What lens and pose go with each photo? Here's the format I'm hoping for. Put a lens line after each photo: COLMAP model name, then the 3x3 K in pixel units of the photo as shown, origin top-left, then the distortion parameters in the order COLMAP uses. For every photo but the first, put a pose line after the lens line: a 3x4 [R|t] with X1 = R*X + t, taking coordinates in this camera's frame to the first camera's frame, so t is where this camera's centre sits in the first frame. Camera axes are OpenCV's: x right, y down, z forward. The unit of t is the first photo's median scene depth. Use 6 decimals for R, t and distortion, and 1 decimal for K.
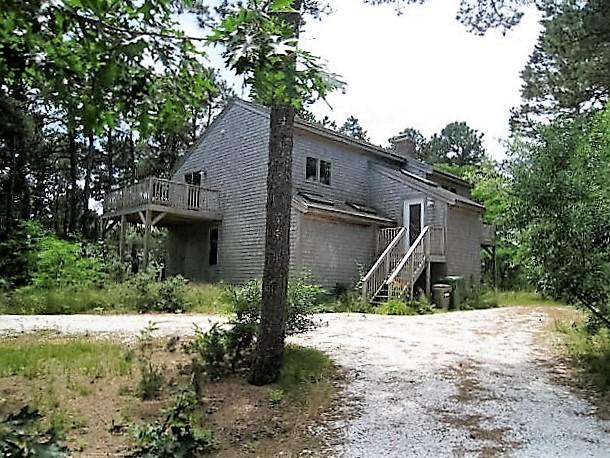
lens RADIAL K [[510.9, 0, 305.0], [0, 510.9, 229.0], [0, 0, 1]] dist [-0.161945, 0.110789]
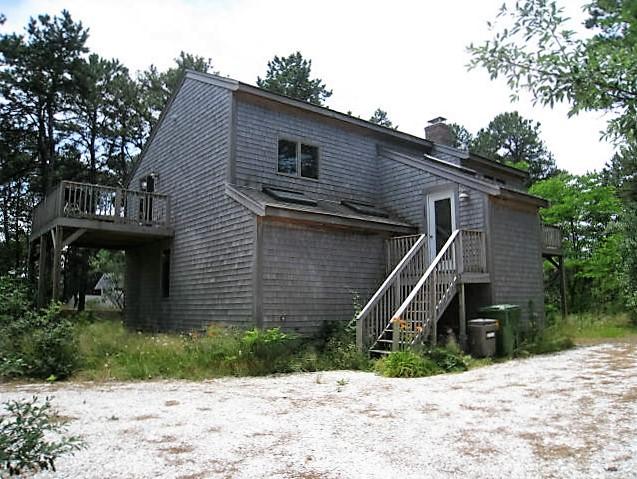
lens RADIAL K [[533.5, 0, 318.5], [0, 533.5, 239.5], [0, 0, 1]] dist [-0.161945, 0.110789]
pose [[0.996425, -0.047491, -0.069869, 0.098471], [0.046237, 0.998741, -0.019459, 0.011673], [0.070705, 0.016159, 0.997366, 0.277408]]
